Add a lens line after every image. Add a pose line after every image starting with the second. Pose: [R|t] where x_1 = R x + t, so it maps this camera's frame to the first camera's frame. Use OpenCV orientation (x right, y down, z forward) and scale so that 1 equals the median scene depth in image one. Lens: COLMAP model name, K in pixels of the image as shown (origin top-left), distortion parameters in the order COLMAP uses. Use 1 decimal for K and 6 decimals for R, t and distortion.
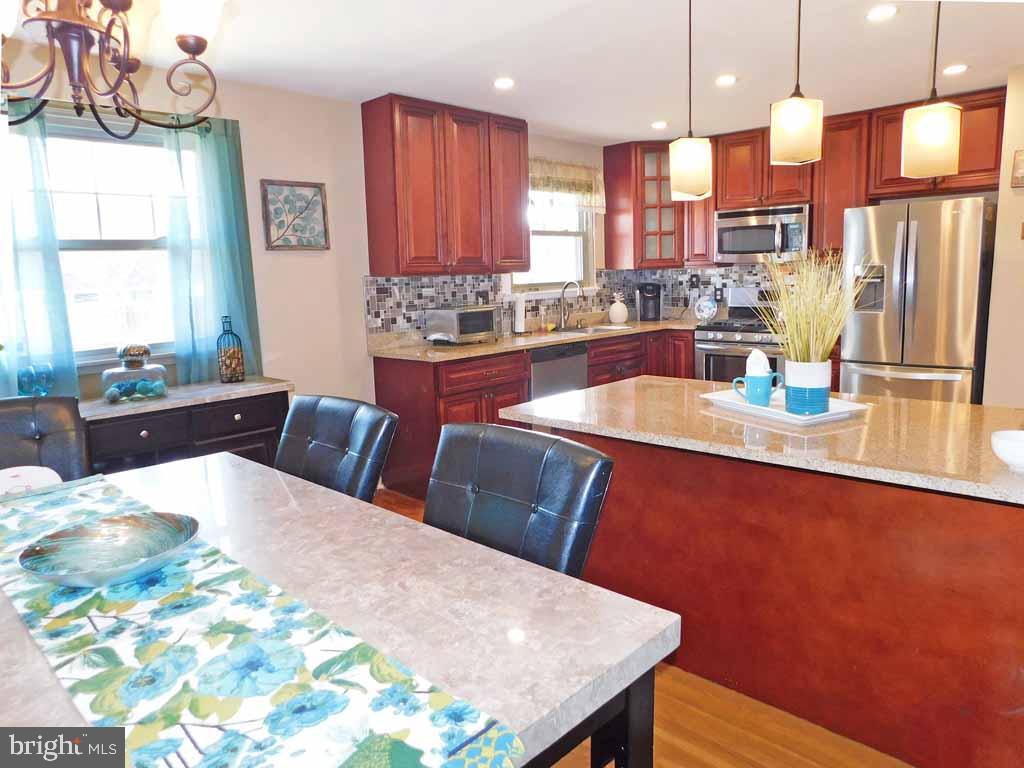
lens RADIAL K [[690.9, 0, 488.0], [0, 690.9, 368.5], [0, 0, 1]] dist [-0.056347, 0.038486]
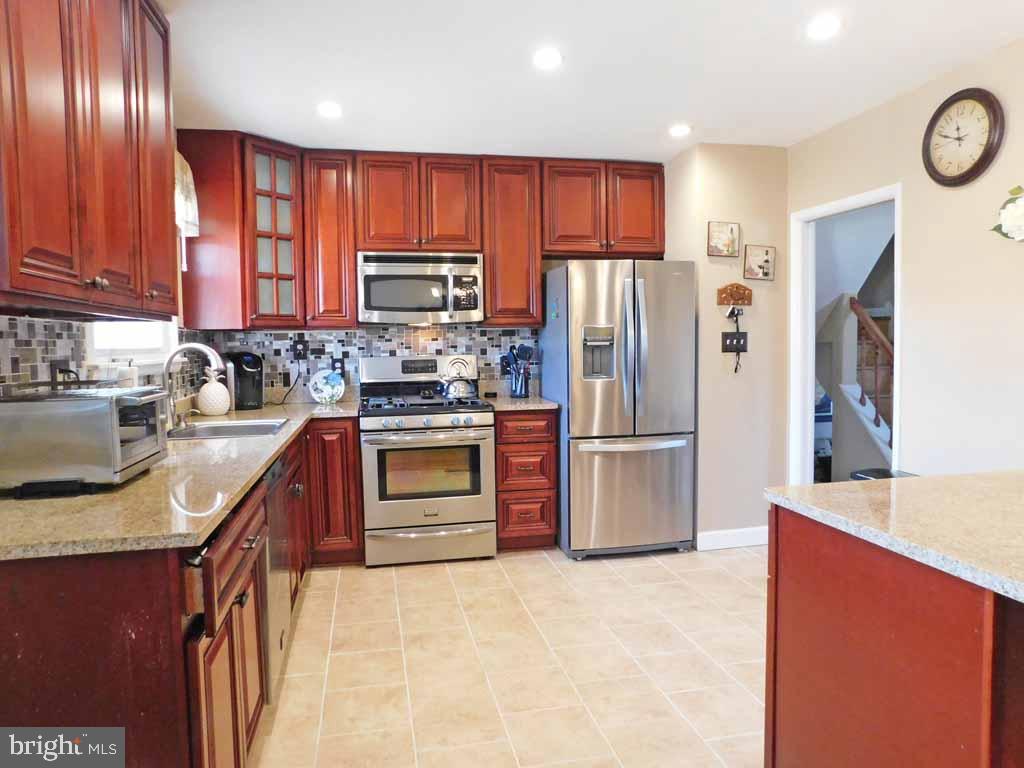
lens RADIAL K [[690.9, 0, 501.9], [0, 690.9, 387.3], [0, 0, 1]] dist [-0.056347, 0.038486]
pose [[0.533618, -0.032389, 0.845105, -0.227629], [0.116029, 0.992621, -0.035221, -0.047639], [-0.837728, 0.116851, 0.533439, 0.546227]]
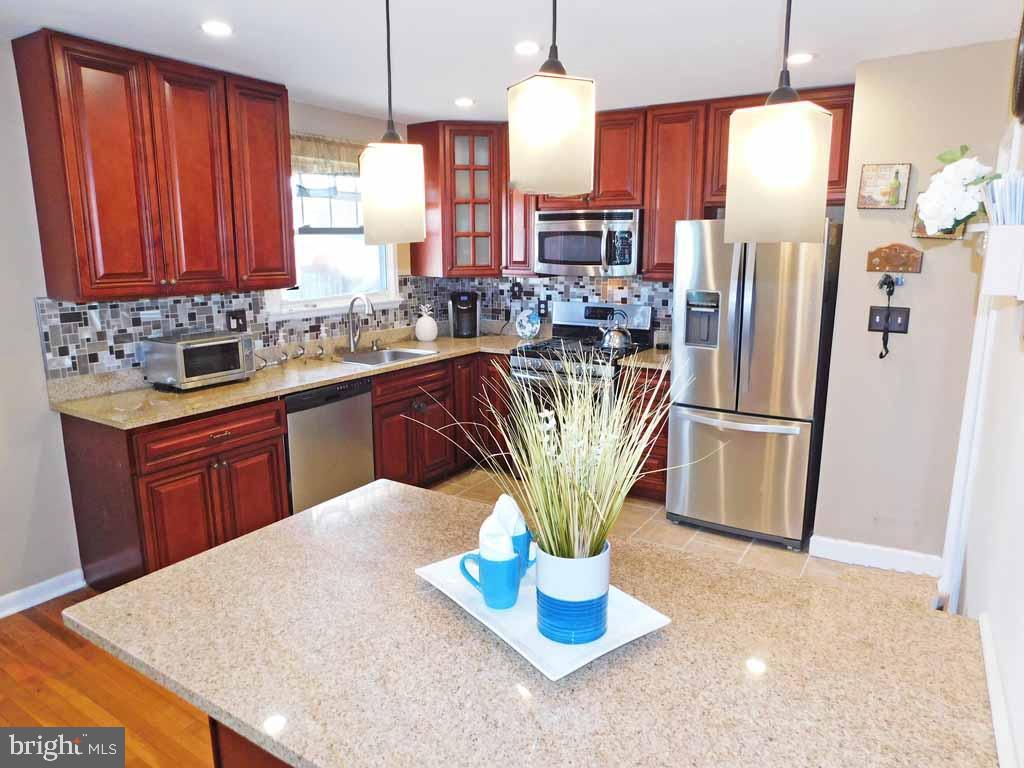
lens RADIAL K [[690.9, 0, 502.4], [0, 690.9, 386.5], [0, 0, 1]] dist [-0.056347, 0.038486]
pose [[0.977788, -0.017093, 0.208896, 0.124039], [0.003695, 0.997920, 0.064361, -0.077585], [-0.209562, -0.062159, 0.975818, 0.194725]]
